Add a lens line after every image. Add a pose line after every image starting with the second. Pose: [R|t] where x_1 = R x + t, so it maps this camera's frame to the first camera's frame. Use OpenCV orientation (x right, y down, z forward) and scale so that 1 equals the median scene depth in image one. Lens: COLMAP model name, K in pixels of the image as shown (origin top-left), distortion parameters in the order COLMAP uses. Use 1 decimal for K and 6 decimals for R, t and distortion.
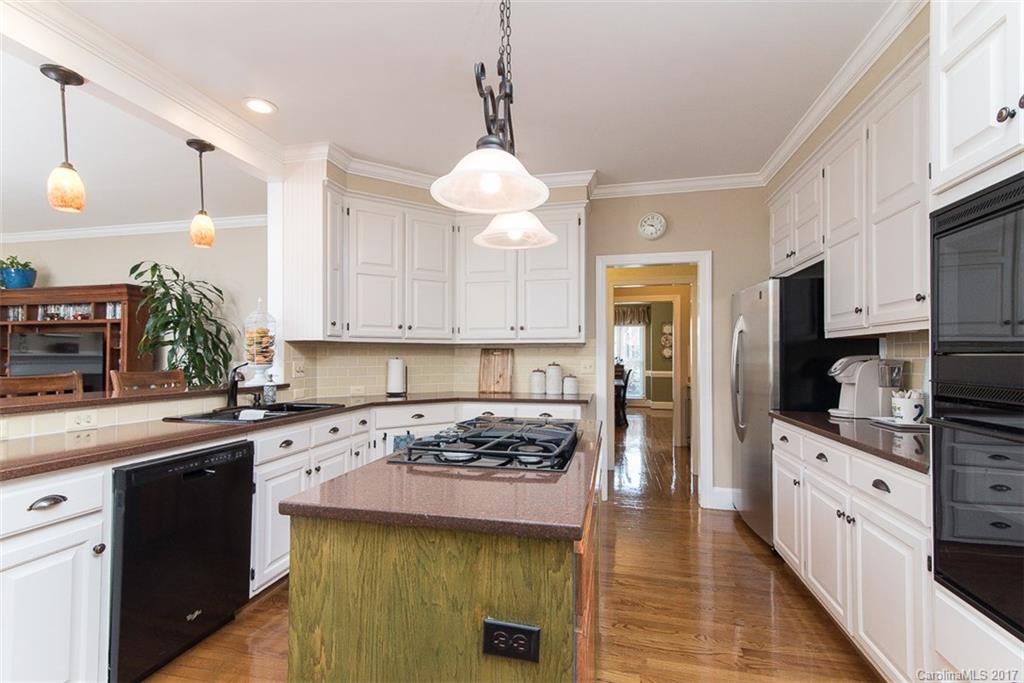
lens RADIAL K [[488.8, 0, 512.0], [0, 488.8, 341.5], [0, 0, 1]] dist [0.000068, -0.000008]
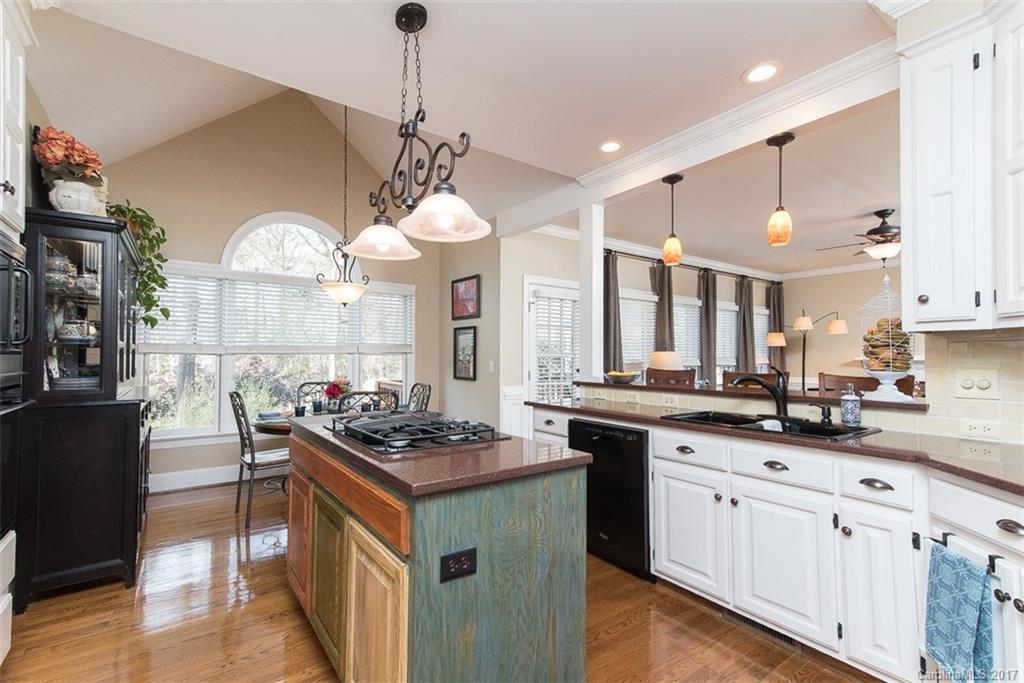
lens RADIAL K [[488.8, 0, 512.0], [0, 488.8, 341.5], [0, 0, 1]] dist [0.000068, -0.000008]
pose [[-0.695604, -0.028400, -0.717863, 0.383603], [0.012389, 0.998596, -0.051511, 0.036484], [0.718318, -0.044725, -0.694276, 1.190702]]
